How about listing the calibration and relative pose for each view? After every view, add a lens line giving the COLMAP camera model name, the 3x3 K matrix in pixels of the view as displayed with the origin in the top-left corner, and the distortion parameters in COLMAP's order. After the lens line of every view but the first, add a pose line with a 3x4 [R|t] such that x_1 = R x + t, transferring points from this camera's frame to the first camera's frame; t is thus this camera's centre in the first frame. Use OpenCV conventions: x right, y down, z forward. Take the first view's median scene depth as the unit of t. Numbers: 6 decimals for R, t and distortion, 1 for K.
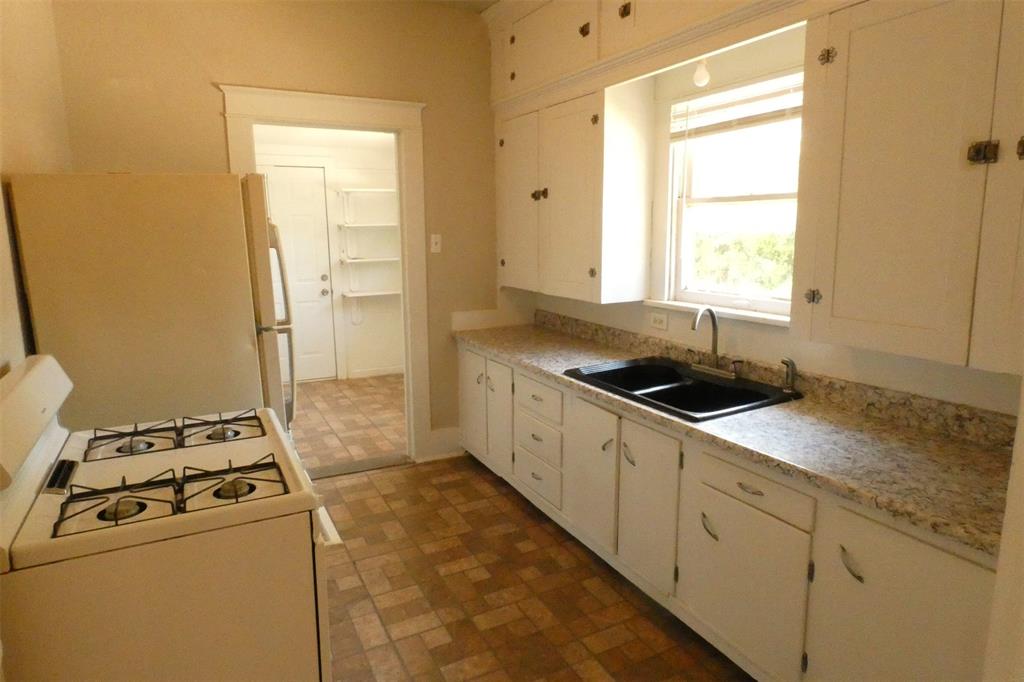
lens RADIAL K [[620.9, 0, 517.3], [0, 620.9, 334.3], [0, 0, 1]] dist [0.013563, -0.006215]
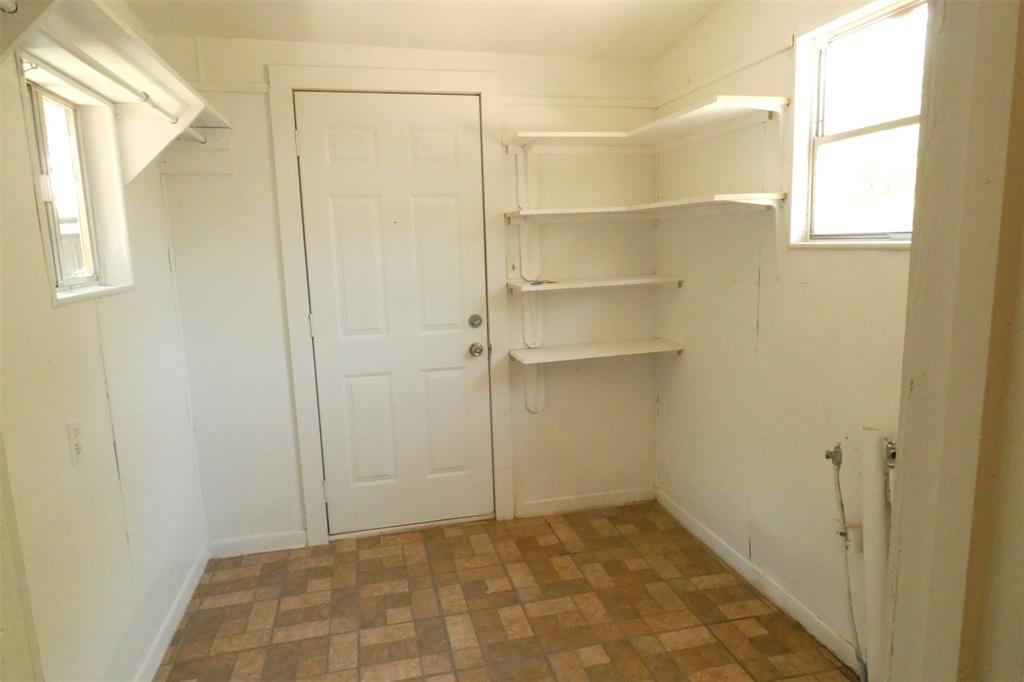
lens RADIAL K [[620.9, 0, 517.3], [0, 620.9, 334.3], [0, 0, 1]] dist [0.013563, -0.006215]
pose [[0.972340, 0.011359, -0.233292, -0.166524], [-0.019724, 0.999242, -0.033556, -0.066636], [0.232734, 0.037230, 0.971828, 0.540639]]
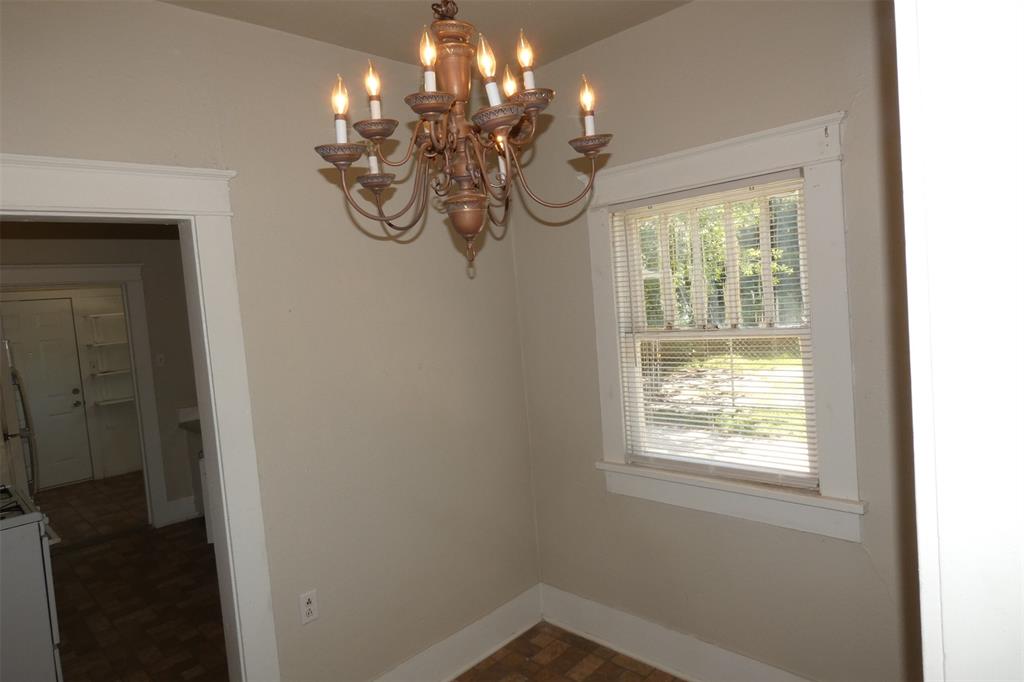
lens RADIAL K [[620.9, 0, 517.3], [0, 620.9, 334.3], [0, 0, 1]] dist [0.013563, -0.006215]
pose [[0.954326, -0.083508, 0.286859, 0.148705], [0.117933, 0.987468, -0.104878, 0.022472], [-0.274505, 0.133918, 0.952215, -0.342481]]
